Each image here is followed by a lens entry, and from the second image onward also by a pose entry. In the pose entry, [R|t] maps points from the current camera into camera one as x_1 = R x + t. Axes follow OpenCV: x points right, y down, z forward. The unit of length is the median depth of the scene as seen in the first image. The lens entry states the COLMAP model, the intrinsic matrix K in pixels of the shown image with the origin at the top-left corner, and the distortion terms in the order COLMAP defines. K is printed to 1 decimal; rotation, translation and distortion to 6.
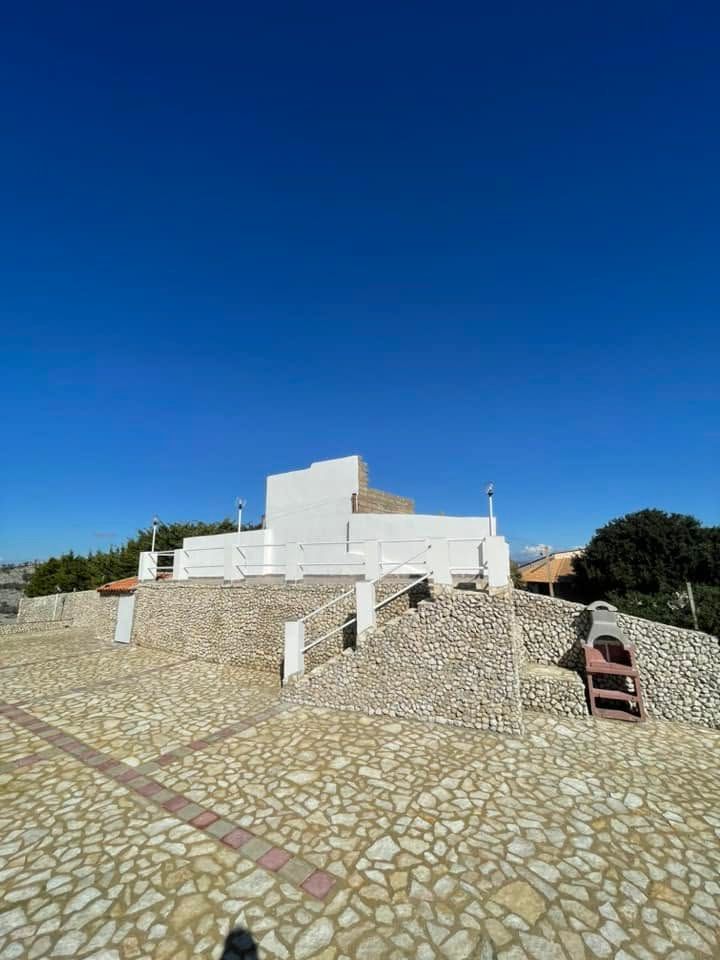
lens RADIAL K [[387.5, 0, 360.0], [0, 387.5, 480.0], [0, 0, 1]] dist [-0.002307, -0.000640]
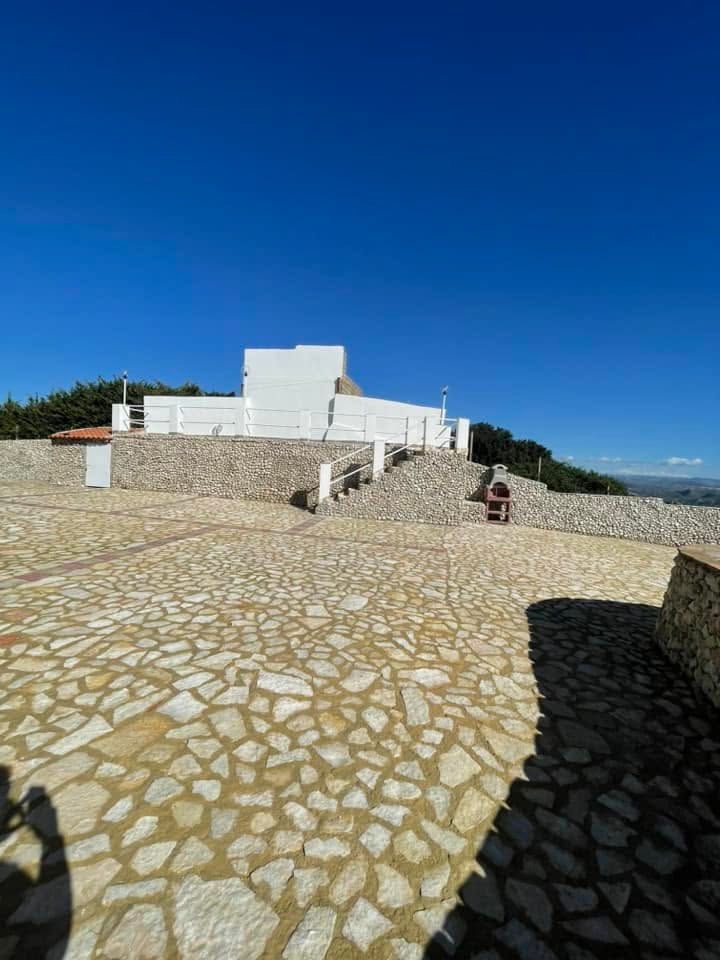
lens RADIAL K [[387.5, 0, 360.0], [0, 387.5, 480.0], [0, 0, 1]] dist [-0.002307, -0.000640]
pose [[0.918107, 0.052029, 0.392904, -0.400841], [-0.155077, 0.959466, 0.235320, 0.043909], [-0.364734, -0.276979, 0.888961, -0.213617]]
